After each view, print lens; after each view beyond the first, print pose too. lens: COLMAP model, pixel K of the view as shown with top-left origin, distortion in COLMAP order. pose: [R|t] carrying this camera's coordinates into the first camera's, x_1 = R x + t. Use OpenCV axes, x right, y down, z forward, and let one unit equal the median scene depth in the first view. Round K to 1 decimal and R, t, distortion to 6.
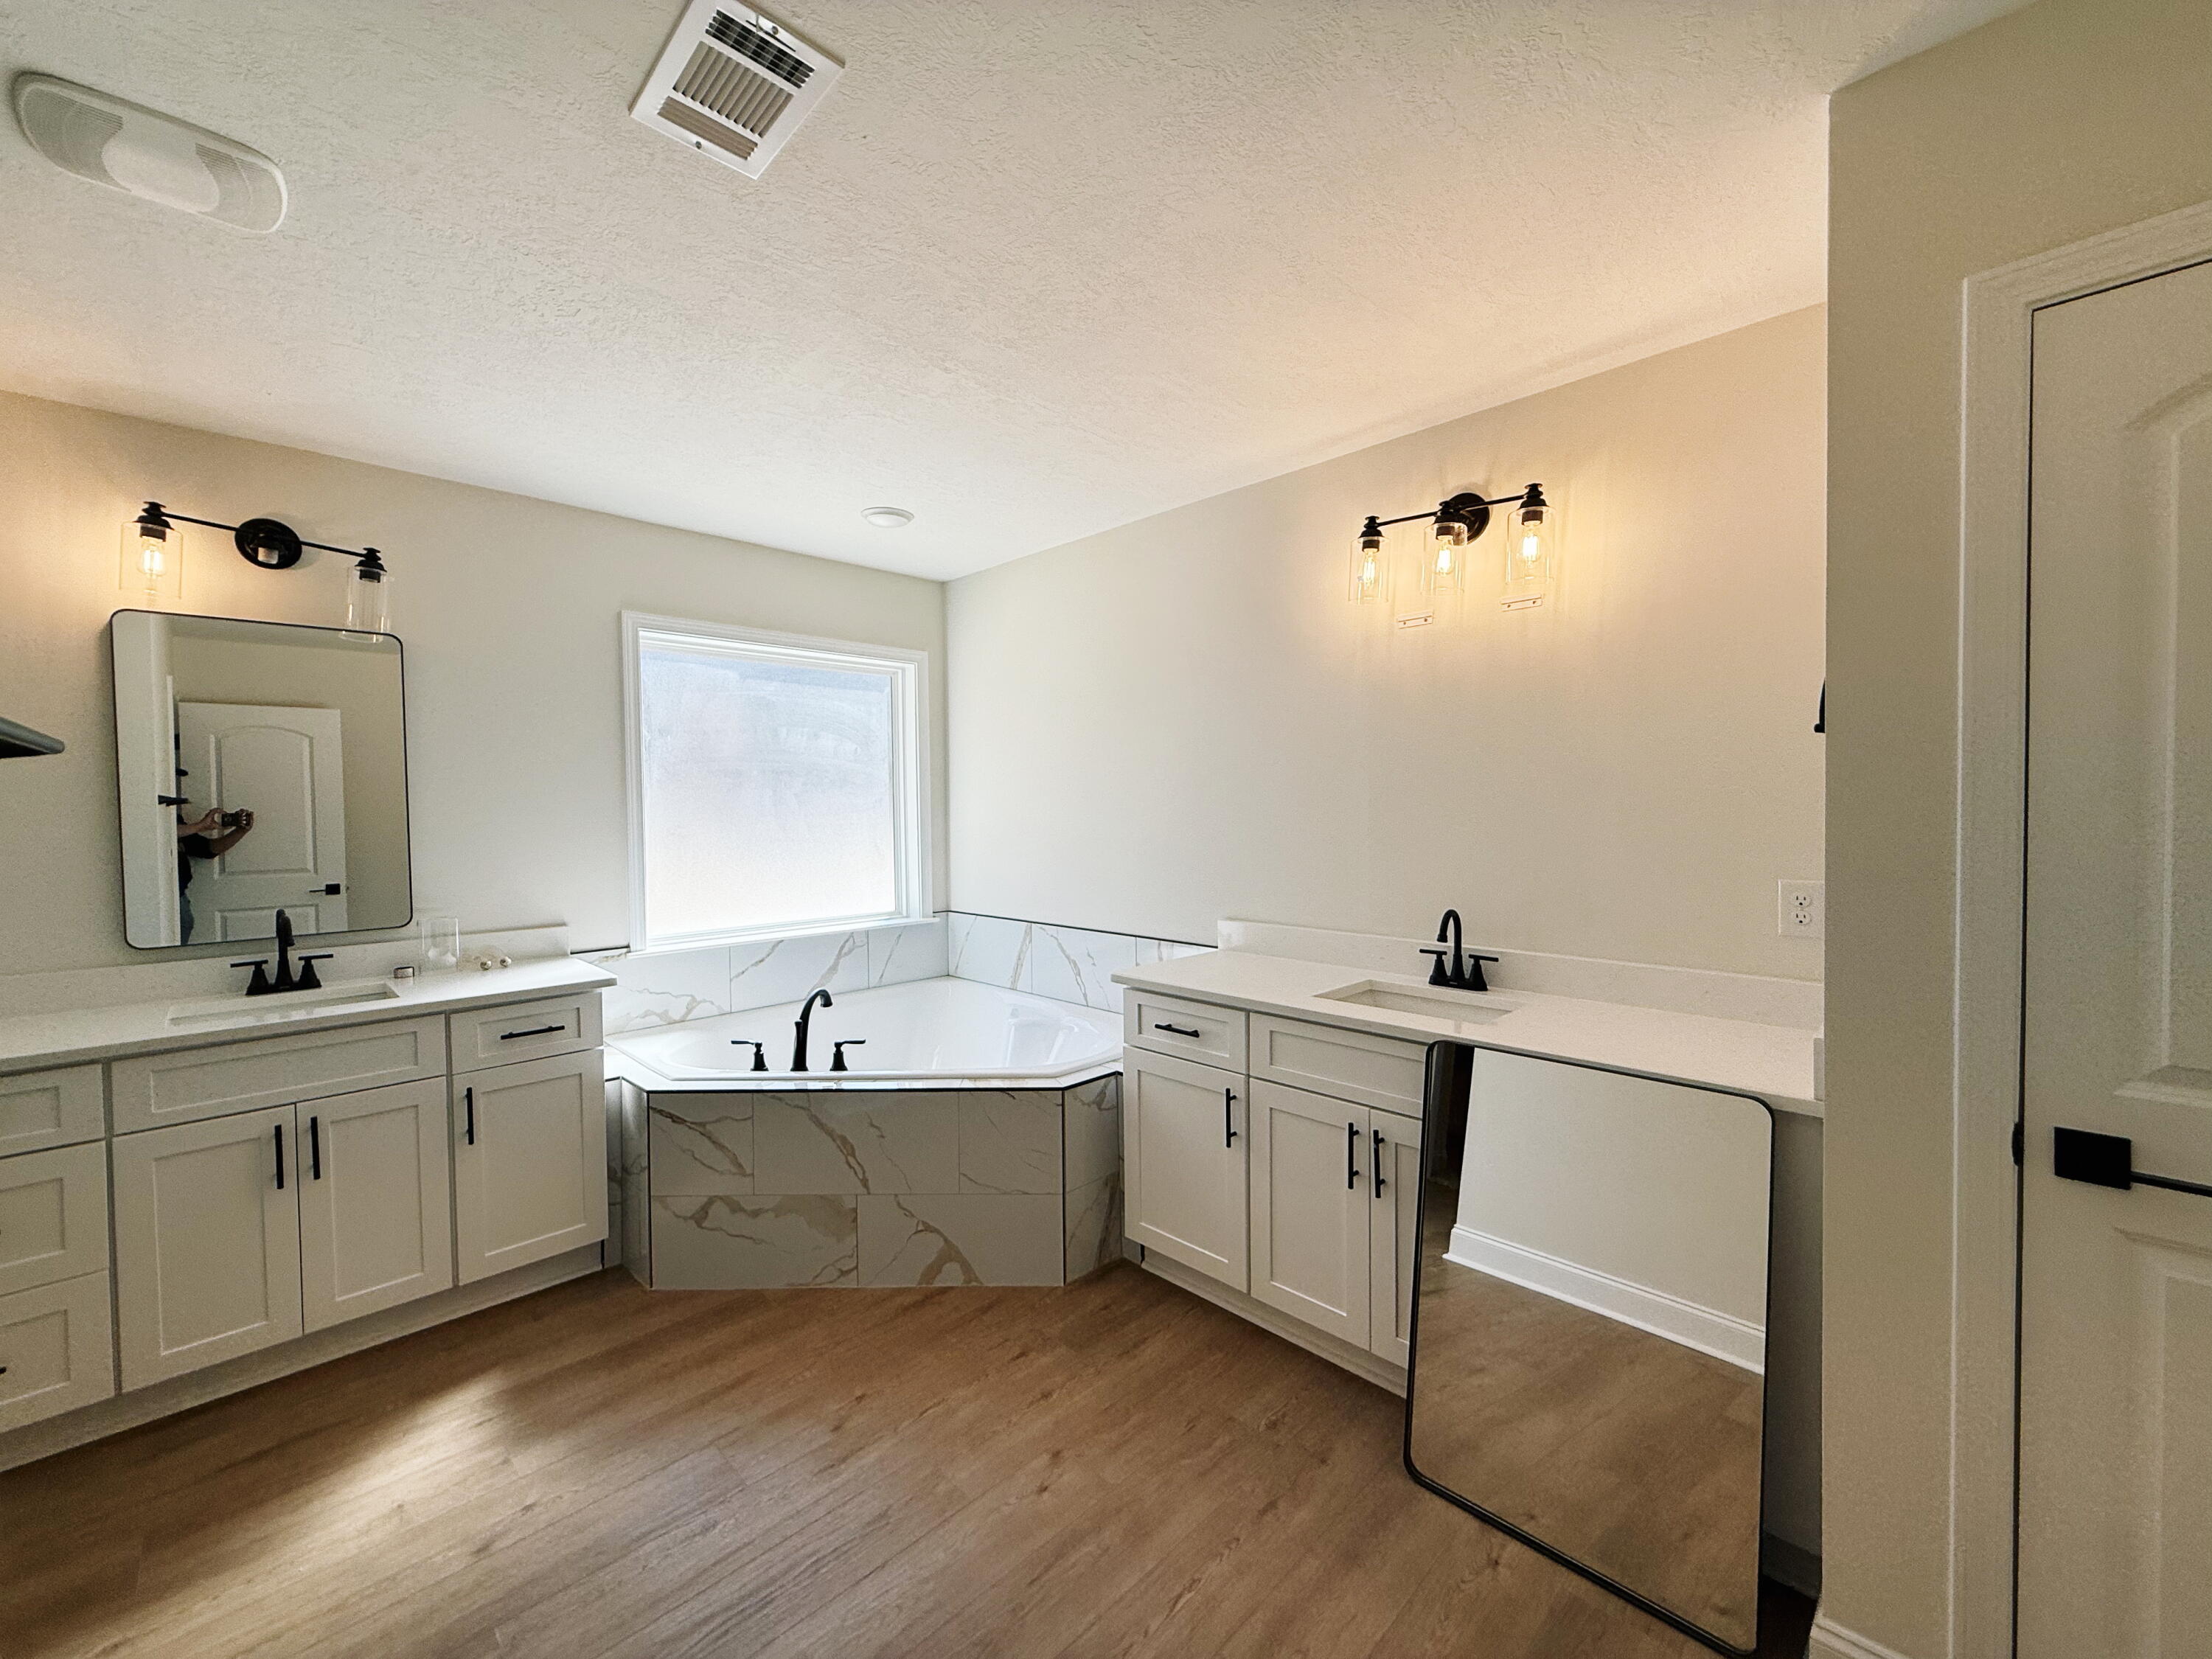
lens RADIAL K [[879.9, 0, 1098.6], [0, 879.9, 826.1], [0, 0, 1]] dist [0.000713, -0.000279]
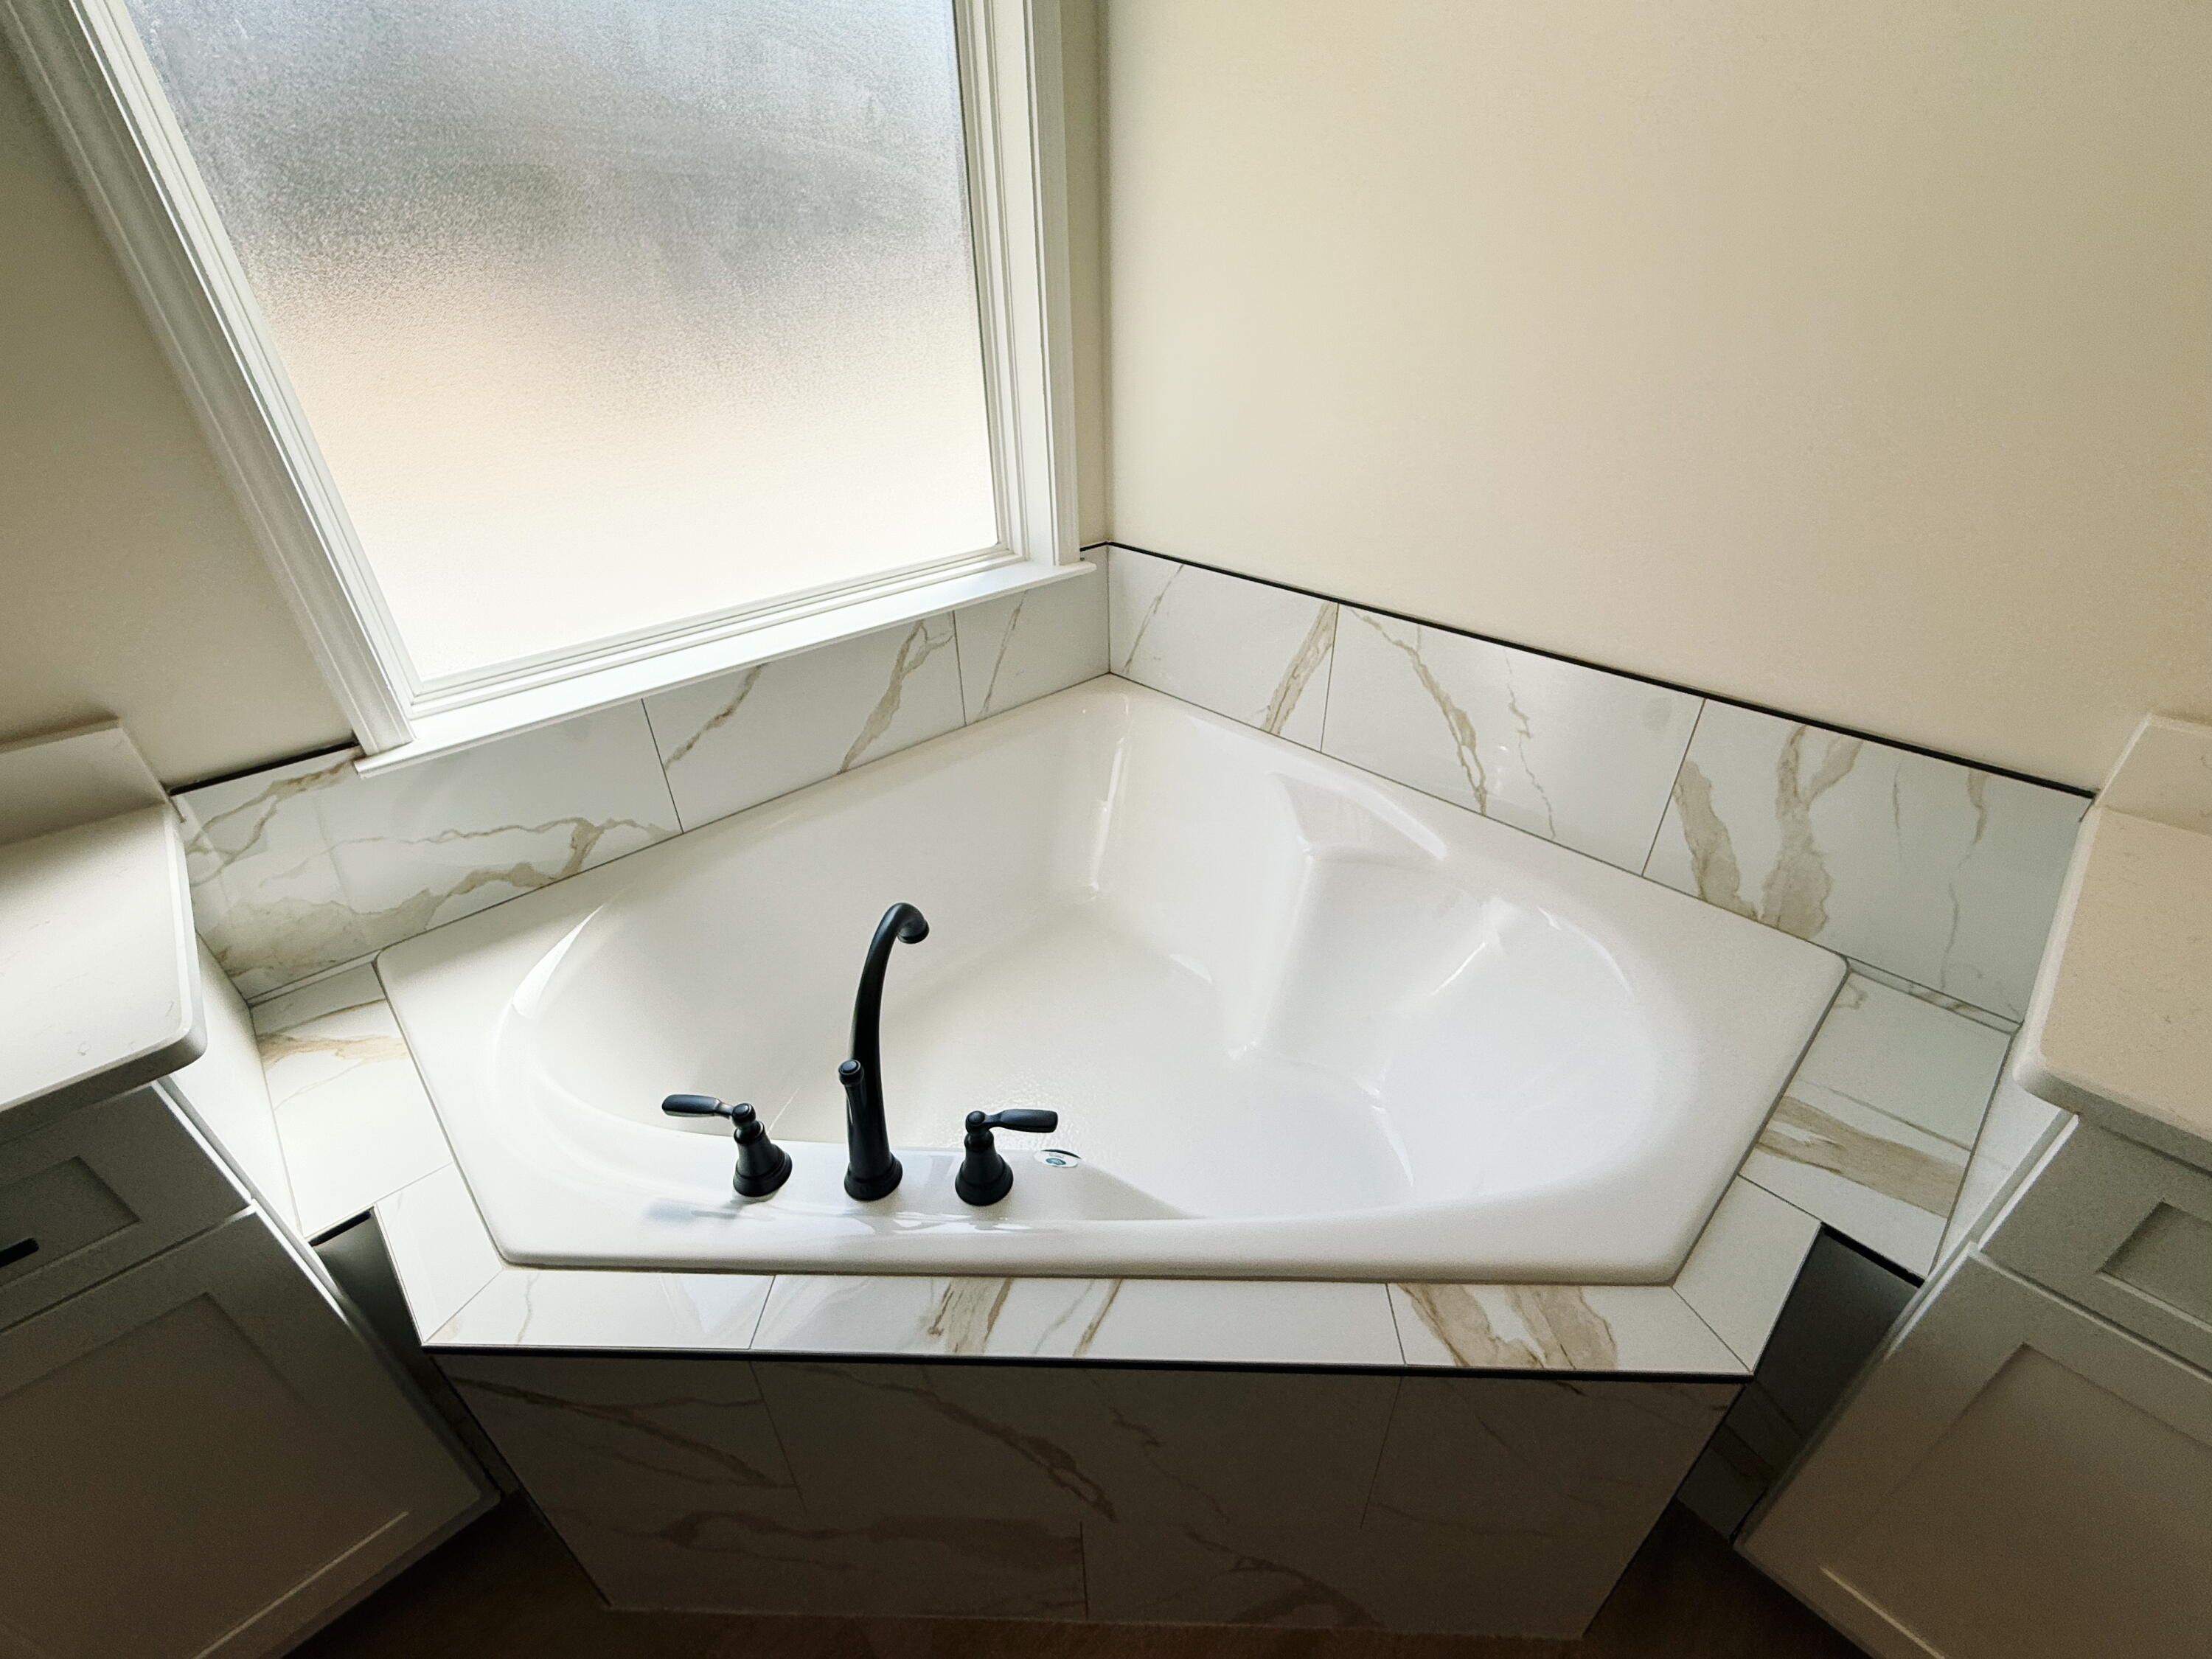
lens RADIAL K [[929.7, 0, 1114.6], [0, 929.7, 828.3], [0, 0, 1]] dist [0.002127, 0.000458]
pose [[0.999705, 0.005205, -0.023719, -0.170988], [0.007356, 0.865944, 0.500086, -0.021483], [0.023142, -0.500113, 0.865651, 0.544399]]
